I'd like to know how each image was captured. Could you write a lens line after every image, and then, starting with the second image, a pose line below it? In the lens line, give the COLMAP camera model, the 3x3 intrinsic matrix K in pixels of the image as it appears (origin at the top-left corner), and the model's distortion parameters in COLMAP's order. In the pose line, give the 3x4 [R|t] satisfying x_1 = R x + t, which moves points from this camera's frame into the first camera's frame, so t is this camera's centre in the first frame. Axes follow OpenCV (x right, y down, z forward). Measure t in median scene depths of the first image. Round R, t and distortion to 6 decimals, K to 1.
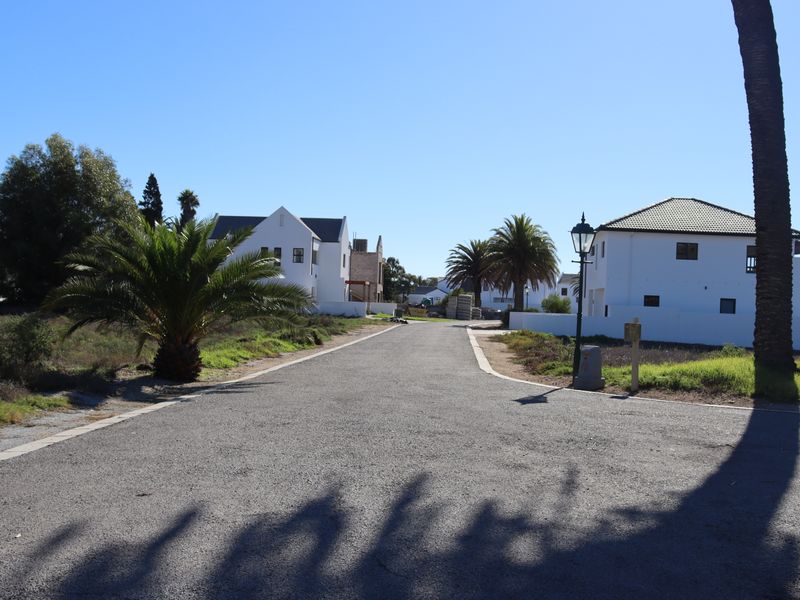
lens RADIAL K [[921.3, 0, 400.0], [0, 921.3, 300.0], [0, 0, 1]] dist [-0.131777, 0.154936]
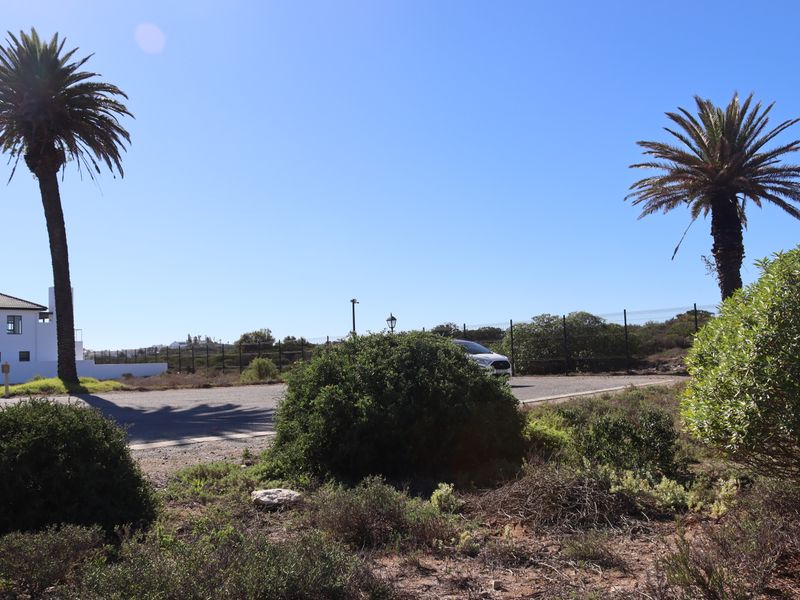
lens RADIAL K [[768.5, 0, 400.0], [0, 768.5, 300.0], [0, 0, 1]] dist [-0.157320, 0.141754]
pose [[0.616528, -0.003401, 0.787325, -0.474005], [0.056498, 0.997604, -0.039933, -0.002119], [-0.785303, 0.069102, 0.615243, -0.677855]]
